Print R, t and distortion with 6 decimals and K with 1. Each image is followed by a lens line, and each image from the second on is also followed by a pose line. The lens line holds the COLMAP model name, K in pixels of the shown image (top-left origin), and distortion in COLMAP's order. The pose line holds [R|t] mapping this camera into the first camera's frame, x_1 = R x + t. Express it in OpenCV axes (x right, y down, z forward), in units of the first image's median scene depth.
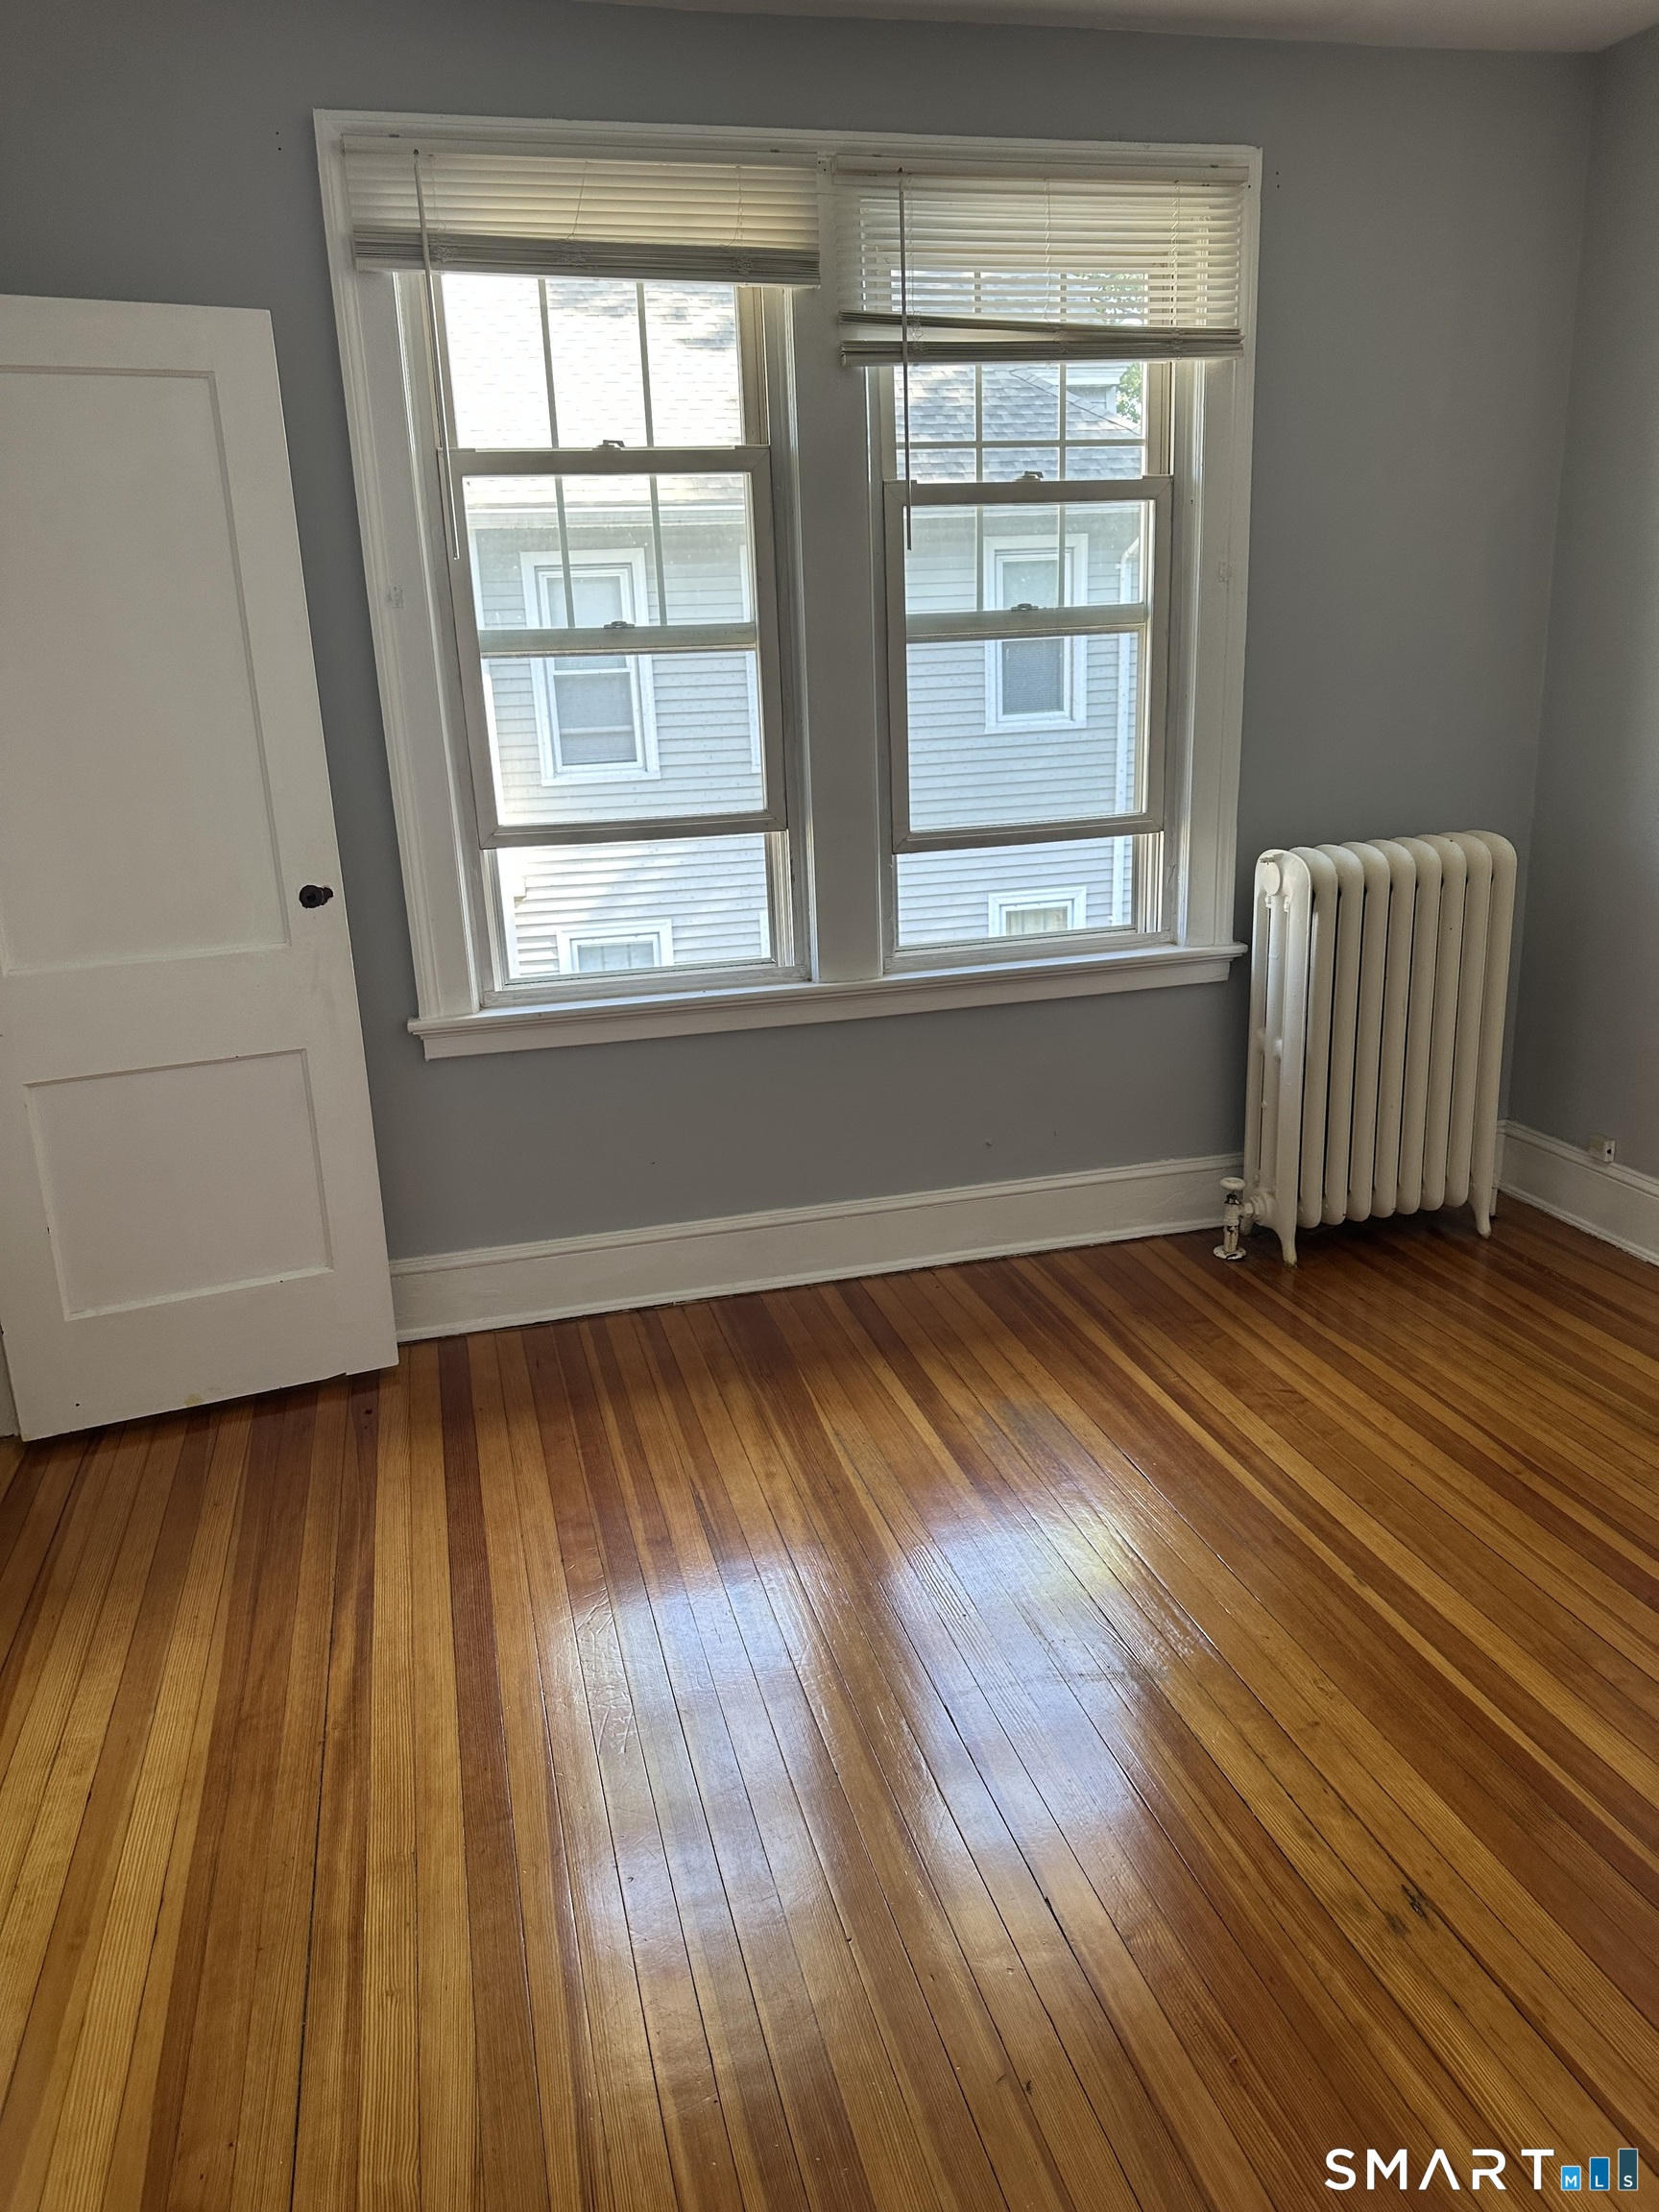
lens RADIAL K [[1548.4, 0, 829.5], [0, 1548.4, 1106.0], [0, 0, 1]] dist [0.094780, -0.135302]
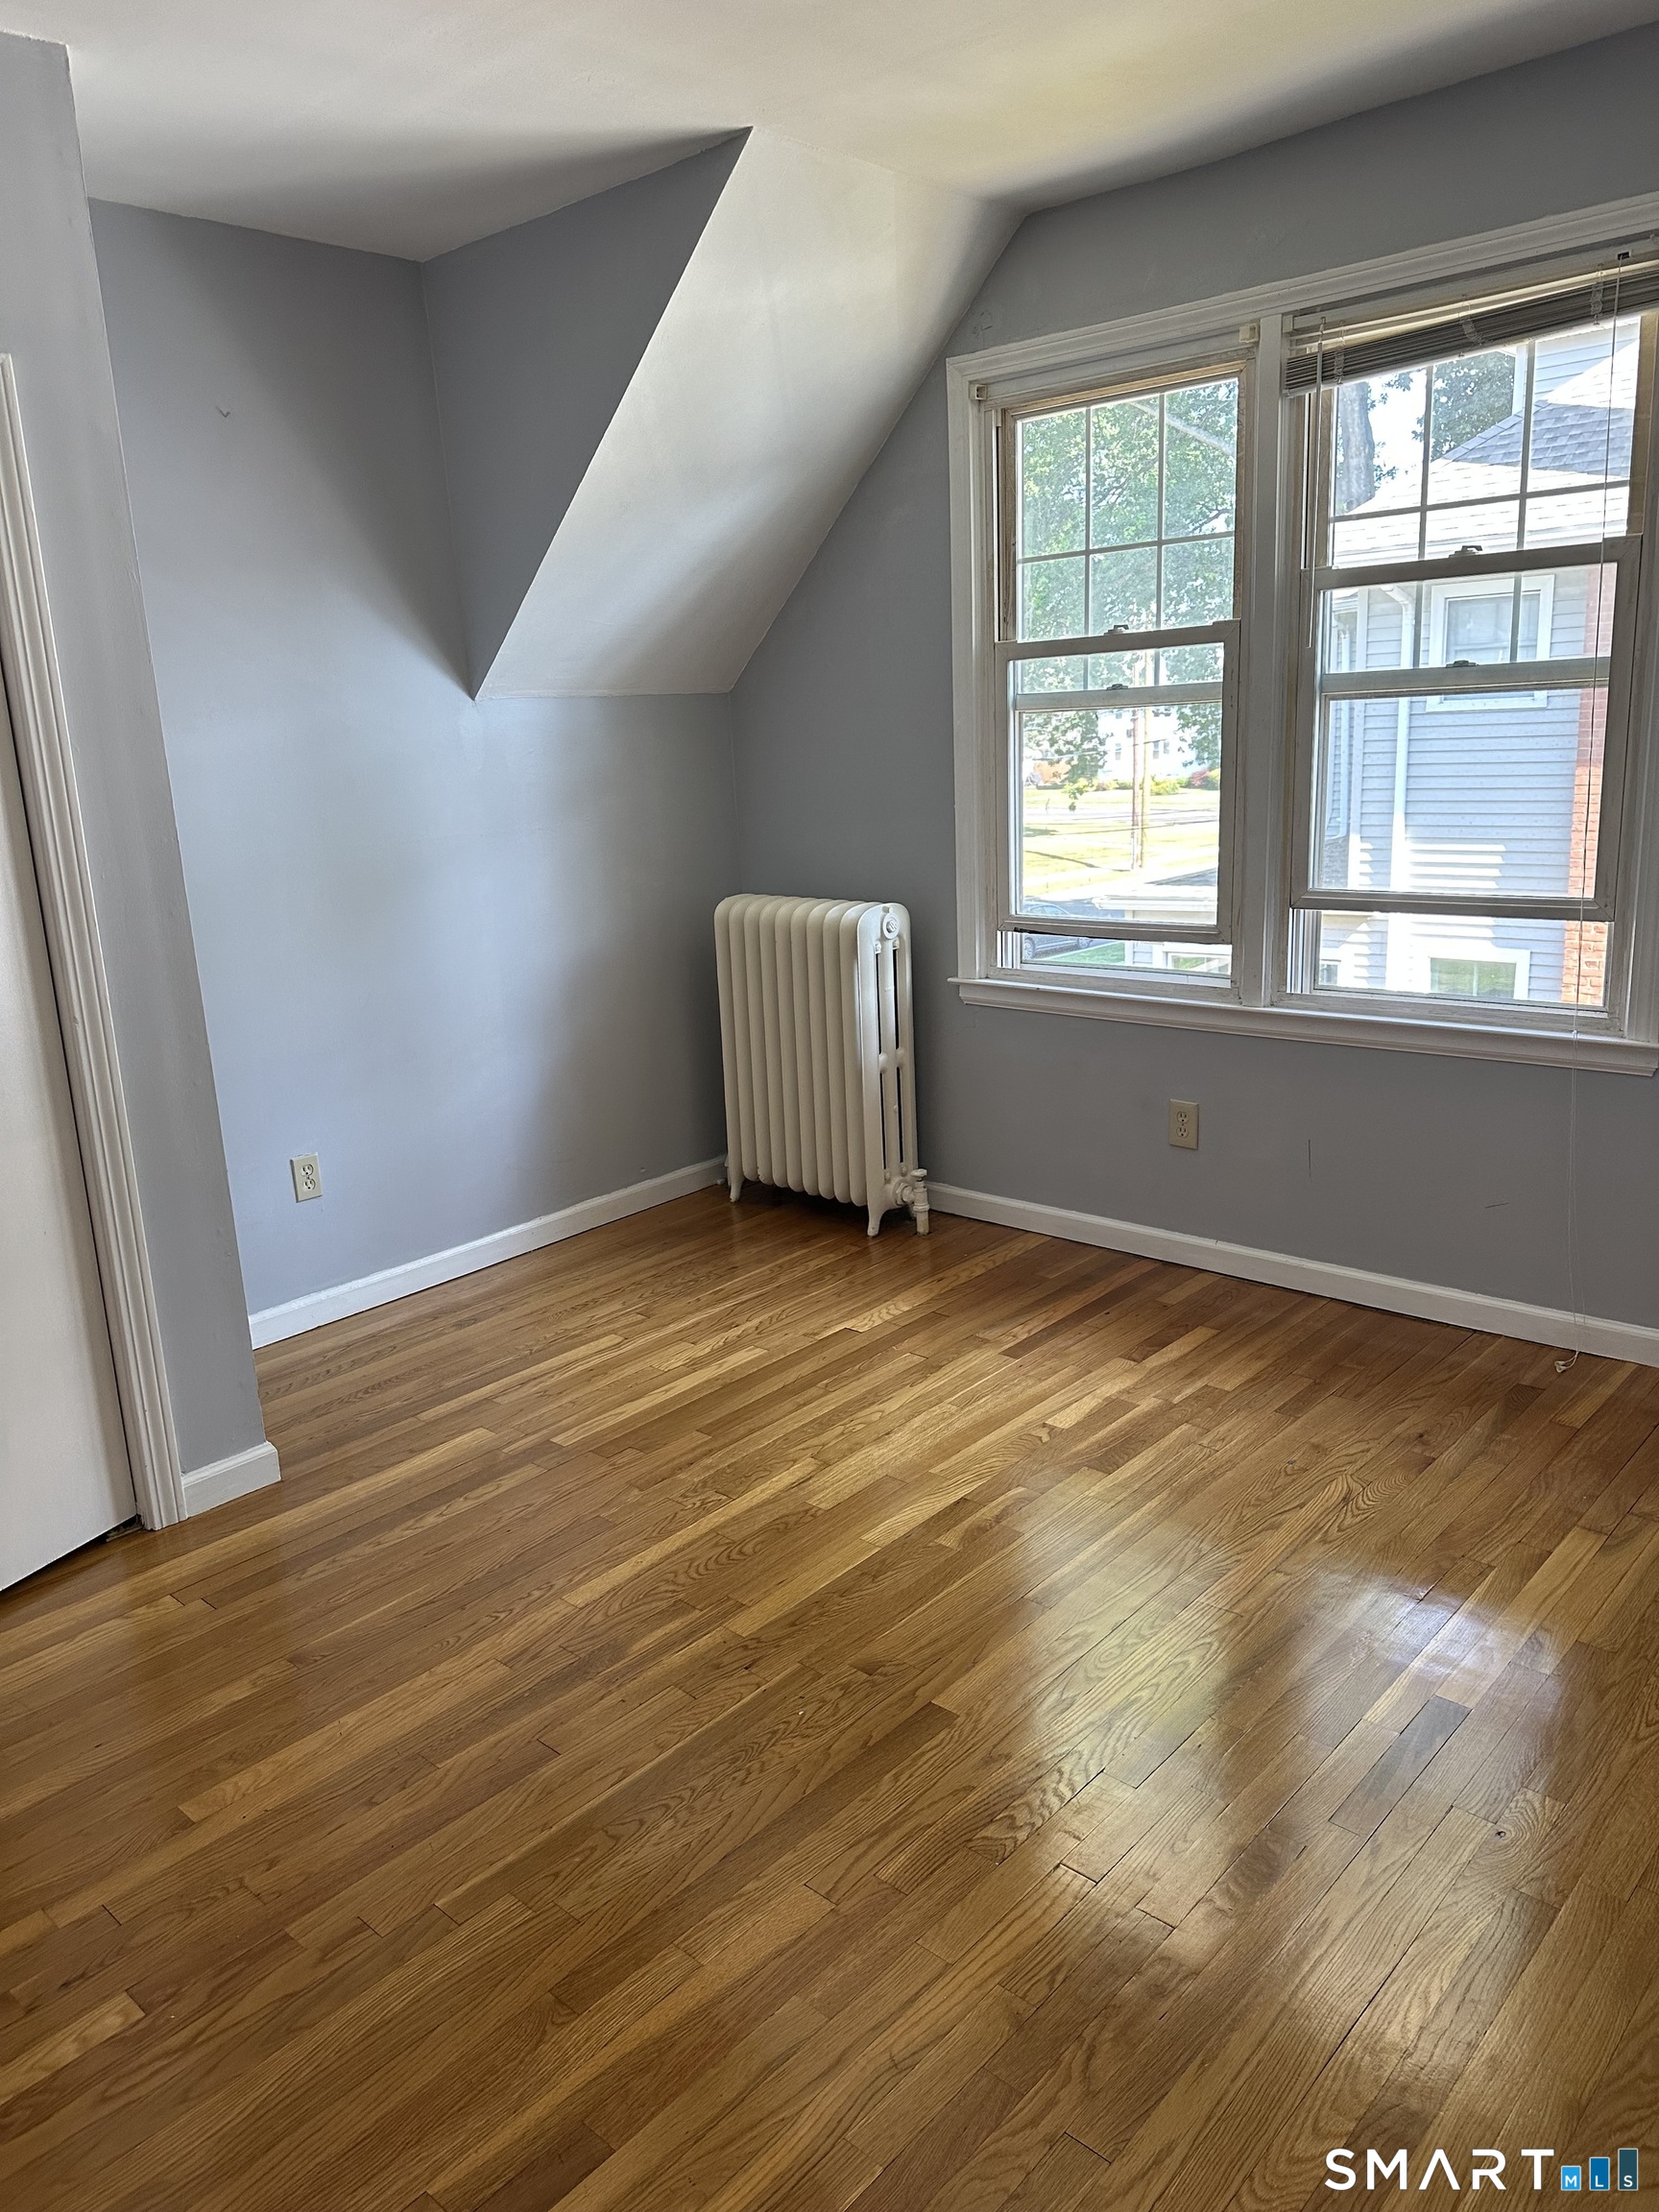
lens RADIAL K [[1565.0, 0, 829.5], [0, 1565.0, 1106.0], [0, 0, 1]] dist [-0.002076, -0.142675]
pose [[0.533800, 0.213353, -0.818253, 0.769527], [-0.206519, 0.971238, 0.118517, -0.084593], [0.820005, 0.105720, 0.562508, 0.162145]]
